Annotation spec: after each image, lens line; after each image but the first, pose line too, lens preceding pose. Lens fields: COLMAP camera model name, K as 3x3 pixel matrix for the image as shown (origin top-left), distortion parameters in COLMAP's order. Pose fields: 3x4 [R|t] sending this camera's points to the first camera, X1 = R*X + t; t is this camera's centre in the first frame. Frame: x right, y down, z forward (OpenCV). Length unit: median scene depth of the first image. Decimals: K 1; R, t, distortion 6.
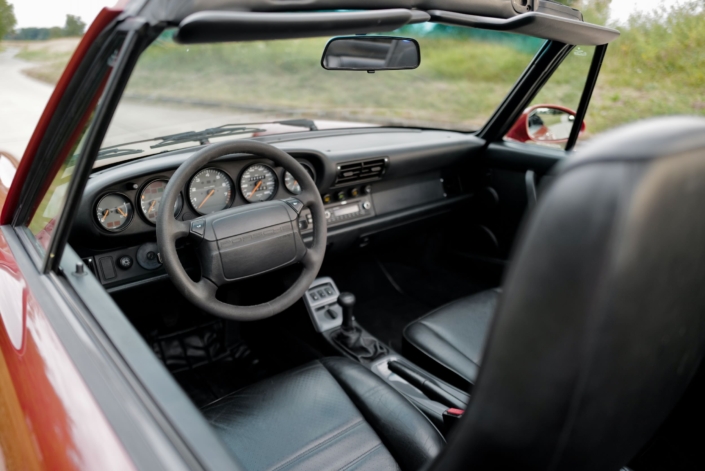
lens RADIAL K [[537.4, 0, 341.6], [0, 537.4, 234.5], [0, 0, 1]] dist [0.007299, 0.001383]
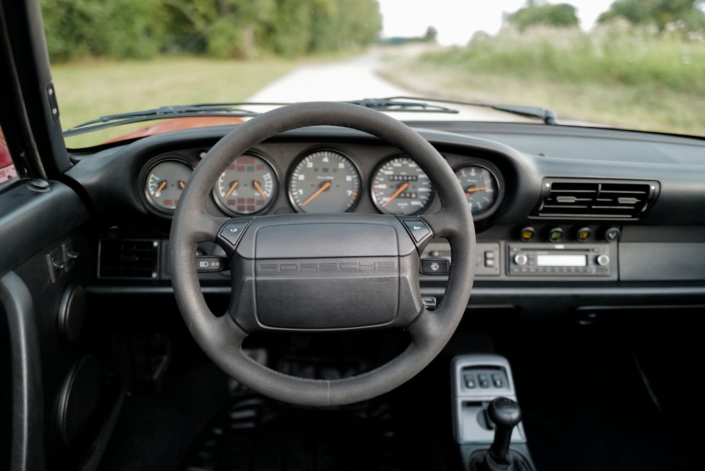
lens RADIAL K [[537.4, 0, 341.6], [0, 537.4, 234.5], [0, 0, 1]] dist [0.007299, 0.001383]
pose [[0.833909, 0.215520, -0.508082, 0.115600], [-0.224524, 0.973456, 0.044415, -0.049631], [0.504168, 0.077039, 0.860163, 0.405810]]
